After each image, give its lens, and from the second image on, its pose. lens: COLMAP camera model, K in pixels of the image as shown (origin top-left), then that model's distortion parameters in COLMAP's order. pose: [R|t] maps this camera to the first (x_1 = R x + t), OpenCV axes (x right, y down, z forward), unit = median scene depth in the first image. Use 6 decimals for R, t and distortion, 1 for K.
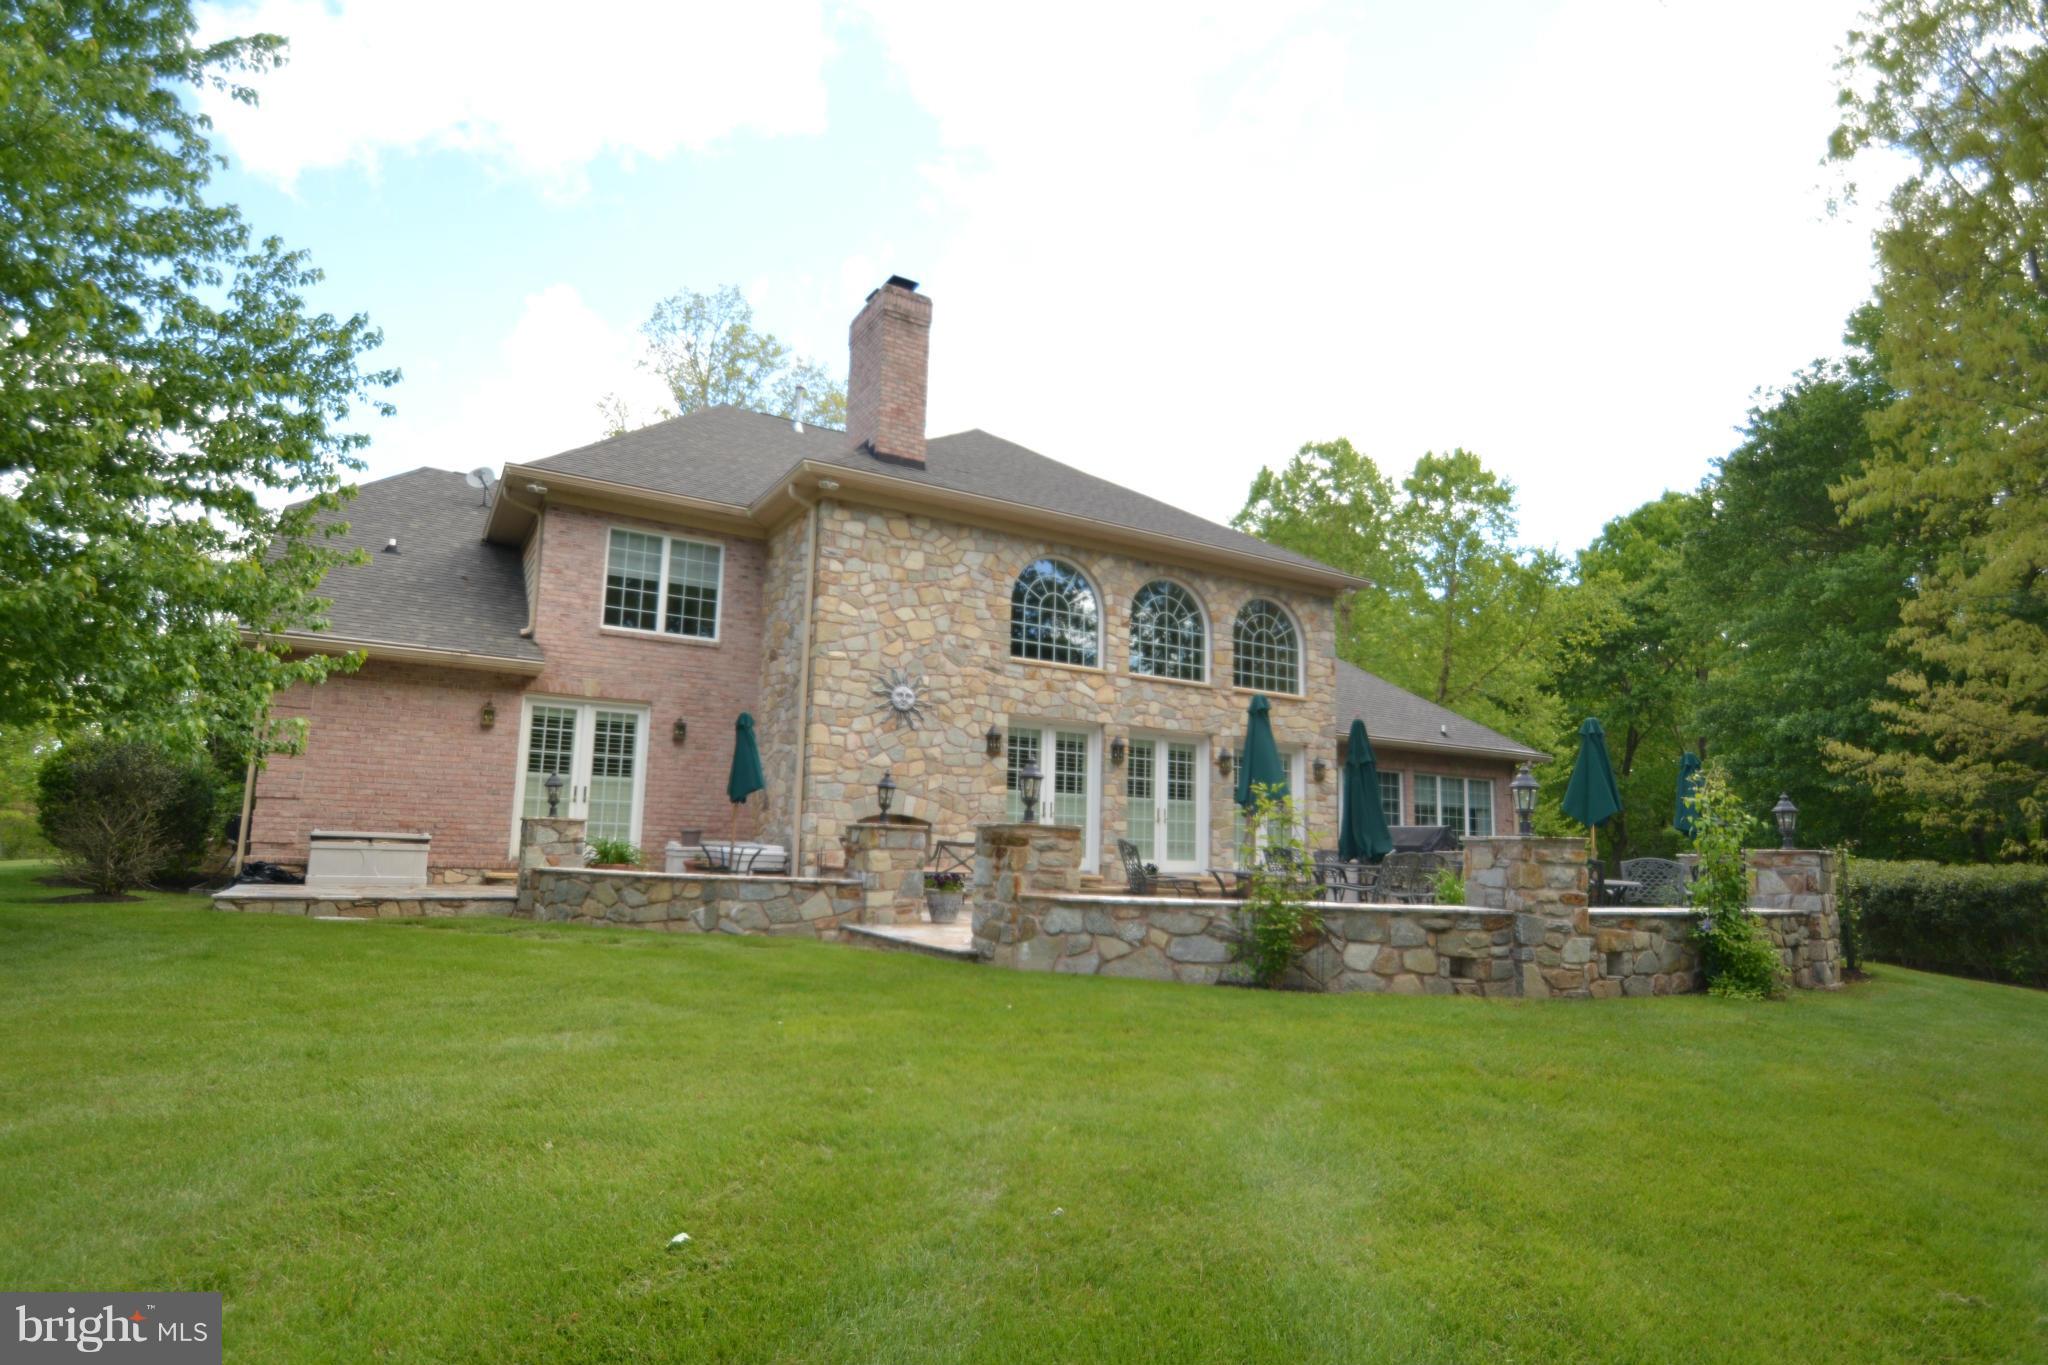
lens RADIAL K [[952.7, 0, 1025.0], [0, 952.7, 678.2], [0, 0, 1]] dist [0.001571, -0.000032]
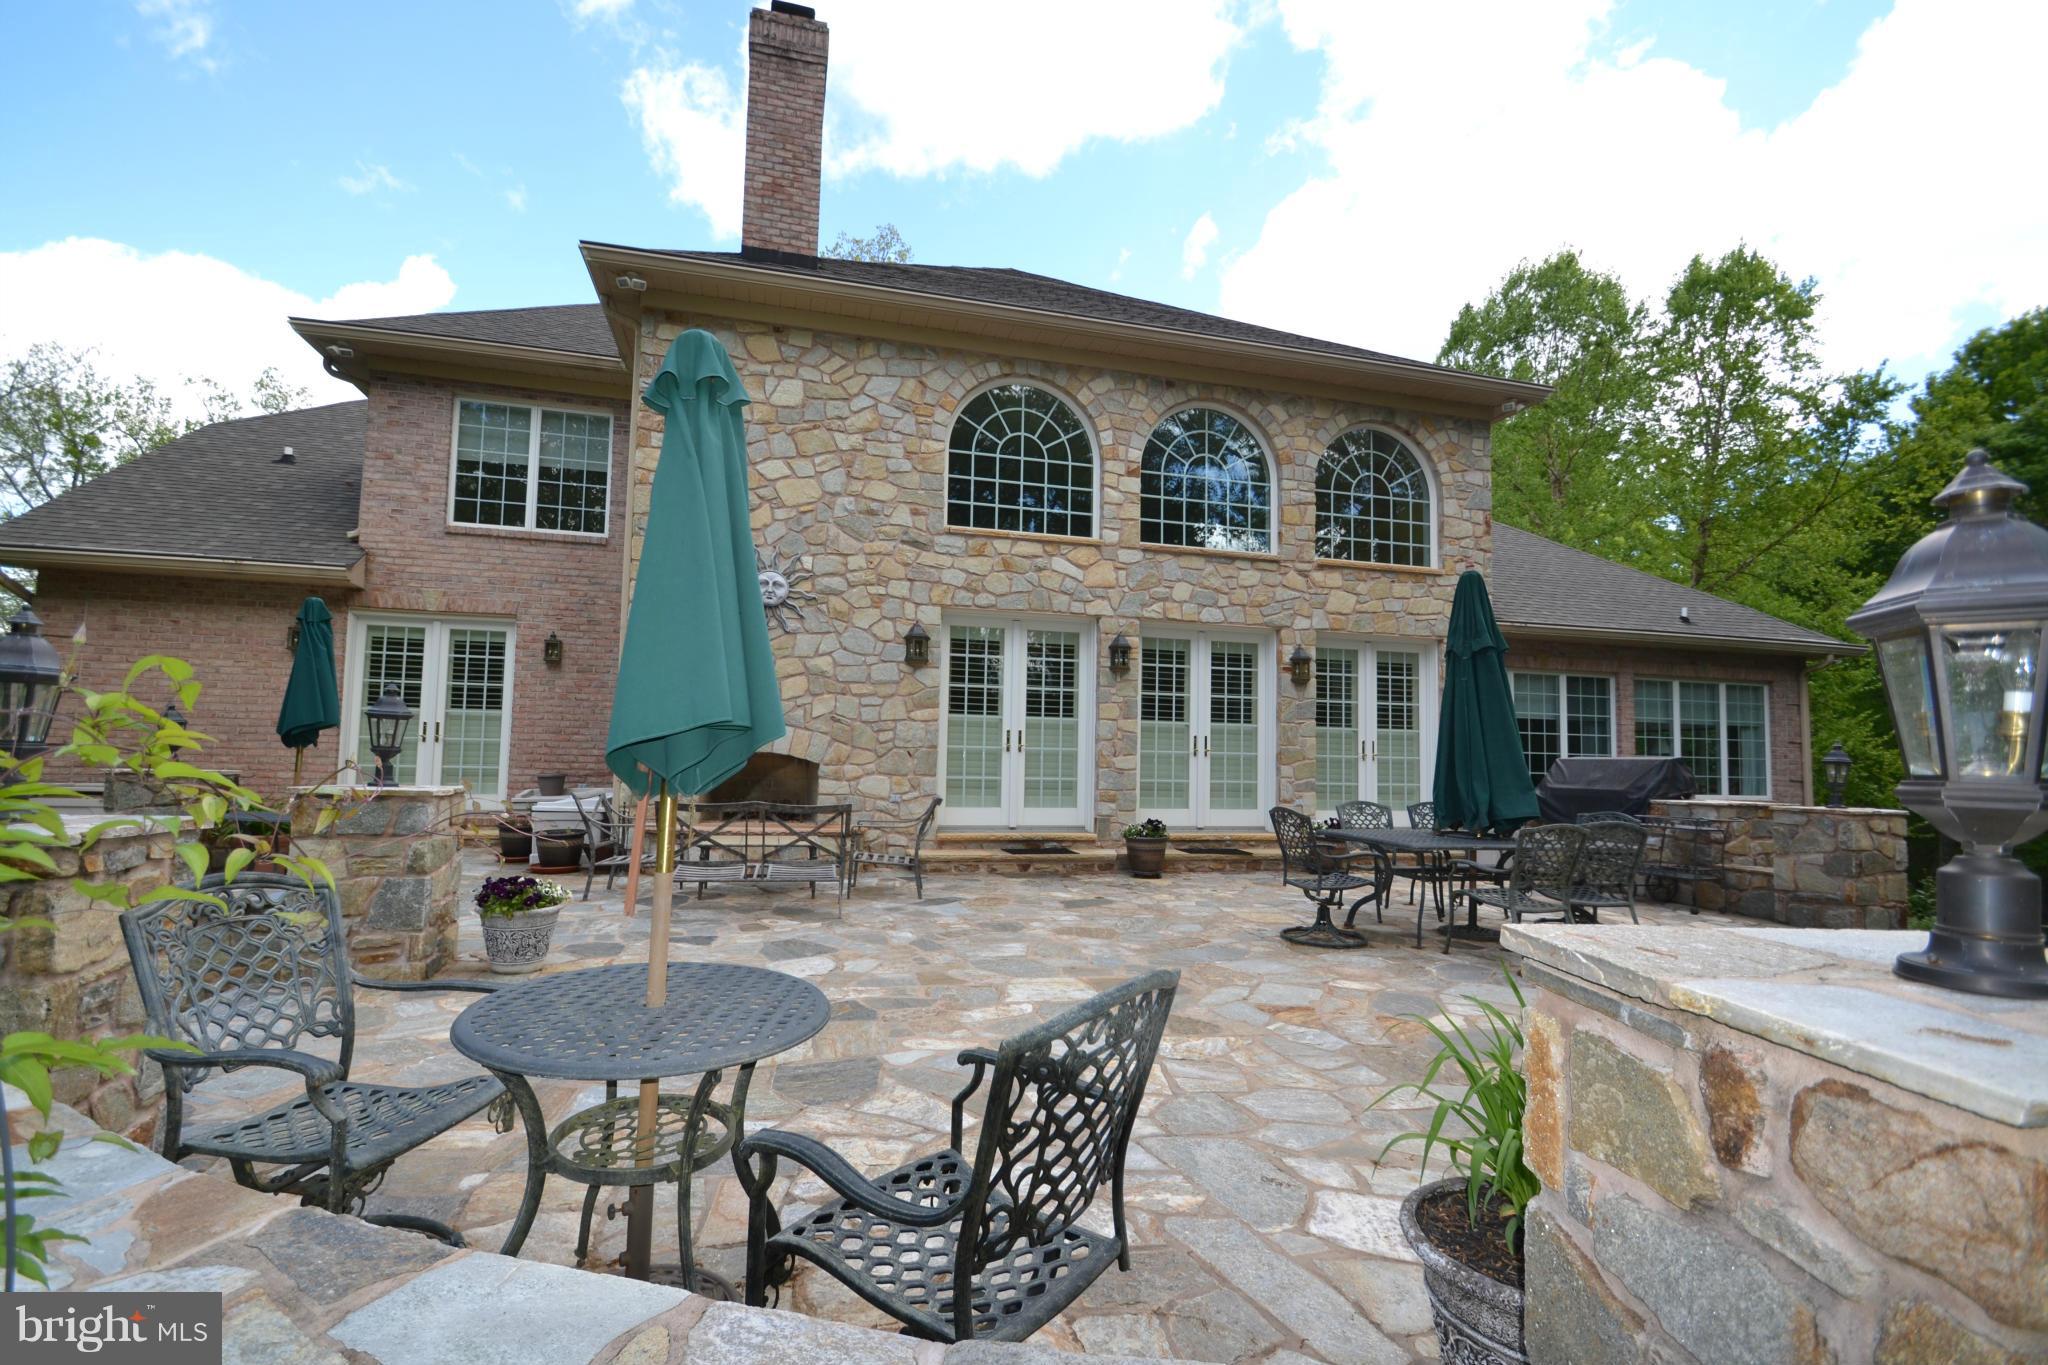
lens RADIAL K [[905.3, 0, 1014.7], [0, 905.3, 687.8], [0, 0, 1]] dist [0.000897, -0.000018]
pose [[0.967515, -0.031203, -0.250881, 0.192206], [0.051714, 0.995798, 0.075580, 0.047576], [0.247469, -0.086099, 0.965063, 0.351508]]
